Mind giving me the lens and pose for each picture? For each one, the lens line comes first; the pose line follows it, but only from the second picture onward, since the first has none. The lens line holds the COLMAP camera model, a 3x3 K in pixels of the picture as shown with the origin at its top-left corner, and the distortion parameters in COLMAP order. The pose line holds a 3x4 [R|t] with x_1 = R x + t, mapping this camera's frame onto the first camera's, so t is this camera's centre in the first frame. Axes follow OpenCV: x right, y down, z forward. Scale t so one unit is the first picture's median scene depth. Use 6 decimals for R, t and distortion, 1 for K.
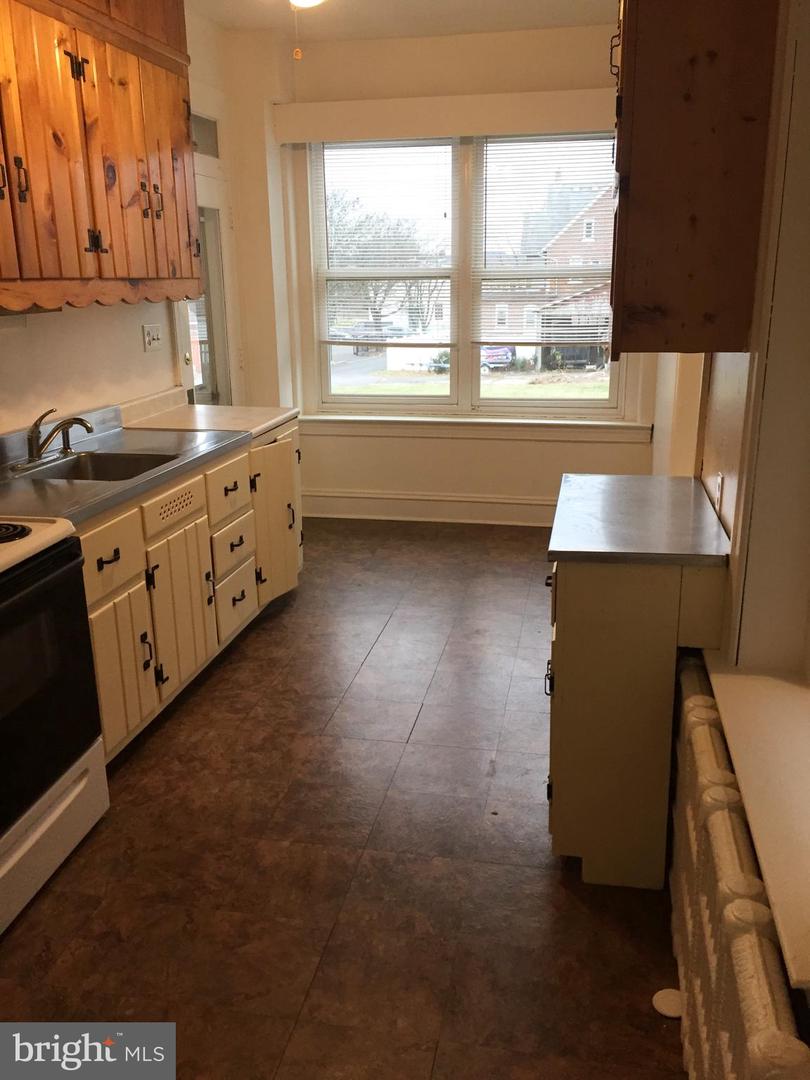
lens RADIAL K [[945.0, 0, 408.2], [0, 945.0, 534.8], [0, 0, 1]] dist [0.083031, -0.083223]
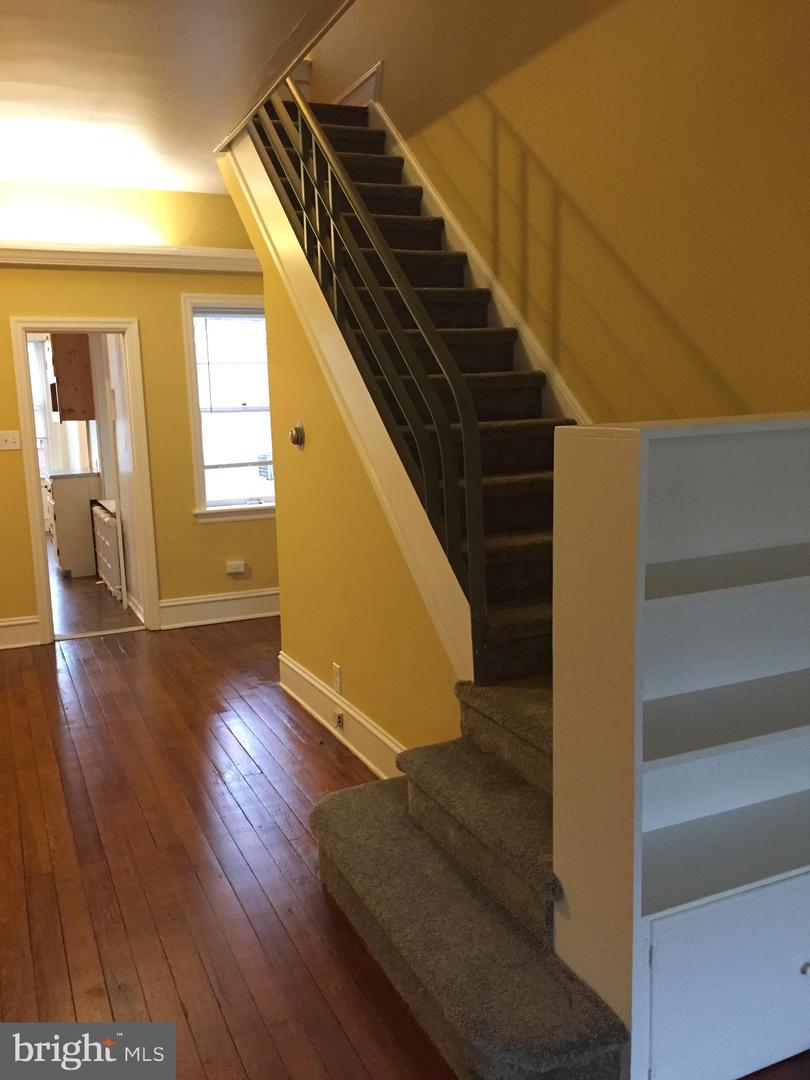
lens RADIAL K [[945.0, 0, 403.9], [0, 945.0, 541.2], [0, 0, 1]] dist [0.083031, -0.083223]
pose [[0.814480, -0.103903, 0.570813, -0.569673], [0.179683, 0.980636, -0.077885, 0.524875], [-0.551667, 0.166001, 0.817378, -1.782953]]
